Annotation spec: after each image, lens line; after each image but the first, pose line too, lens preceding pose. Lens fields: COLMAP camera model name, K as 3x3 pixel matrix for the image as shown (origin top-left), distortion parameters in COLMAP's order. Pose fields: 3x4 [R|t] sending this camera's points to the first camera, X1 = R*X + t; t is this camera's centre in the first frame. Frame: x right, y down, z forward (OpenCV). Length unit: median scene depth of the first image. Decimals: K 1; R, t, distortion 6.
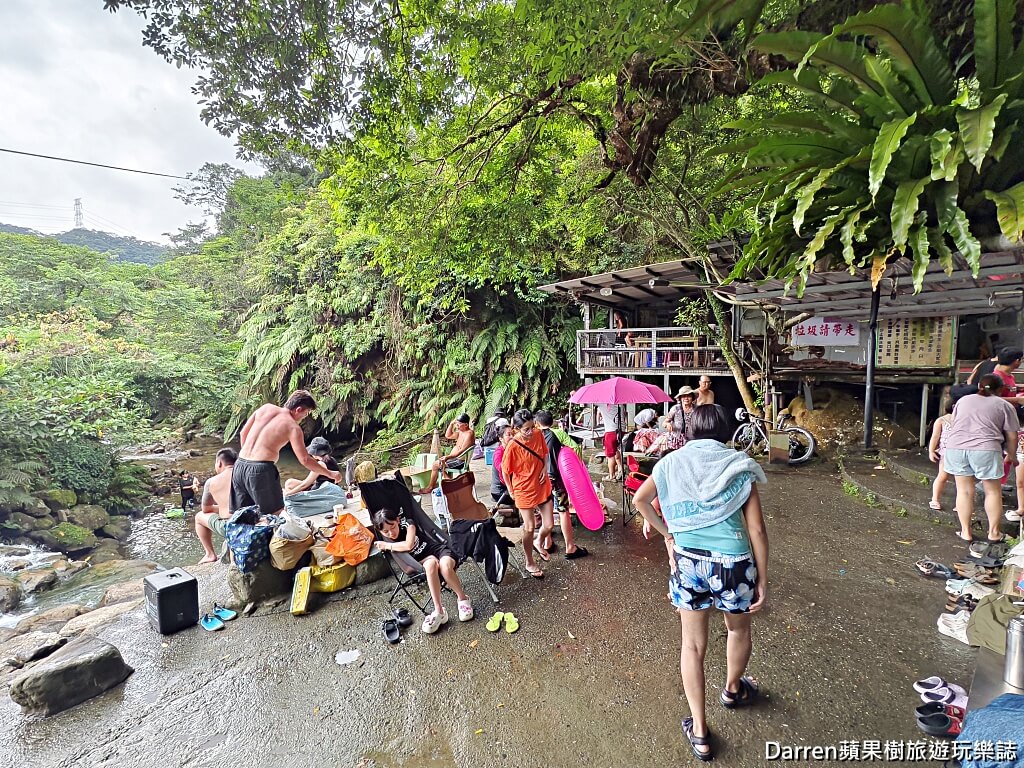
lens RADIAL K [[483.2, 0, 515.0], [0, 483.2, 390.0], [0, 0, 1]] dist [0.000385, -0.001547]
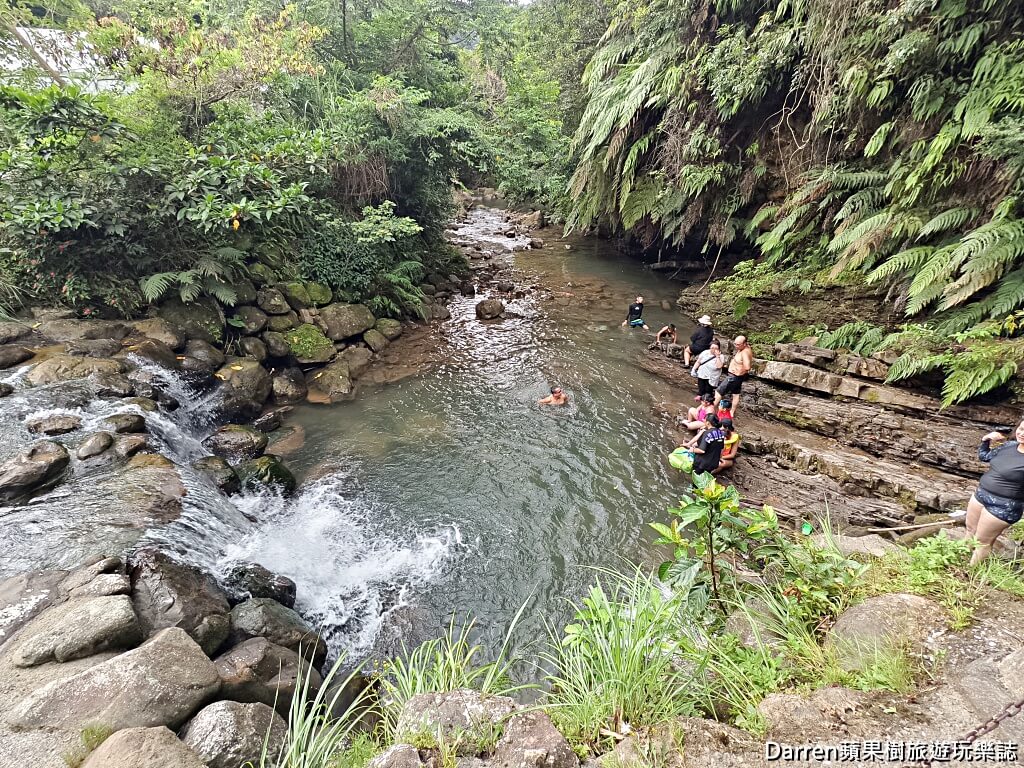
lens RADIAL K [[483.2, 0, 515.0], [0, 483.2, 390.0], [0, 0, 1]] dist [0.000385, -0.001547]
pose [[0.714627, 0.341168, -0.610666, -0.076024], [-0.066422, 0.902147, 0.426284, -0.003112], [0.696345, -0.264073, 0.667360, 0.406220]]
